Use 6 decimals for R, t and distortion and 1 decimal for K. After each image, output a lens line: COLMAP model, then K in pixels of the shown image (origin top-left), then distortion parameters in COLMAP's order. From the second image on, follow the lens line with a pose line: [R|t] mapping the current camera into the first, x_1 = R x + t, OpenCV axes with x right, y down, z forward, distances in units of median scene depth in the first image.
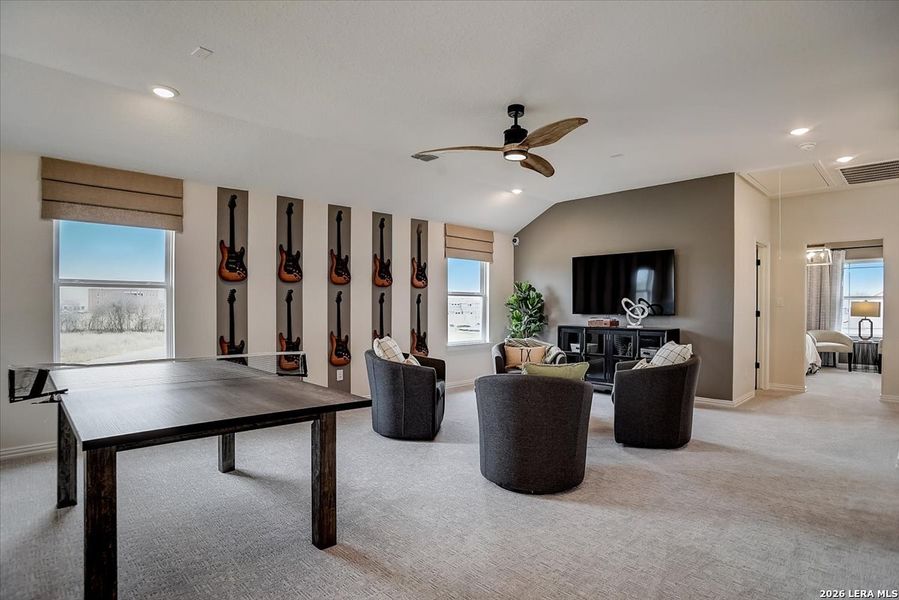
lens RADIAL K [[438.8, 0, 446.1], [0, 438.8, 308.1], [0, 0, 1]] dist [-0.086301, 0.035958]
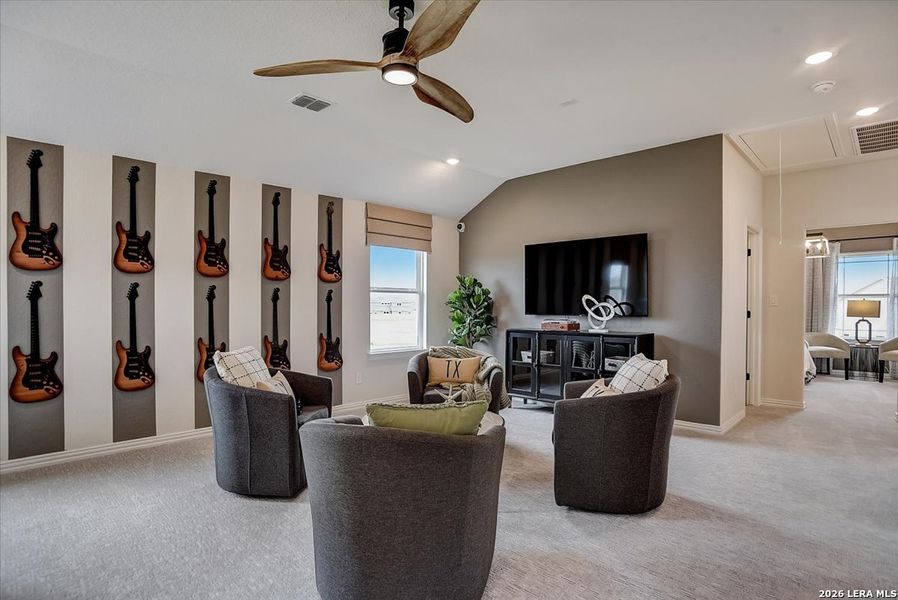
lens RADIAL K [[438.3, 0, 445.7], [0, 438.3, 308.1], [0, 0, 1]] dist [-0.086301, 0.035958]
pose [[0.999300, 0.000022, 0.037409, 0.122211], [-0.000059, 1.000000, 0.000995, 0.000489], [-0.037409, -0.000996, 0.999300, 0.207009]]
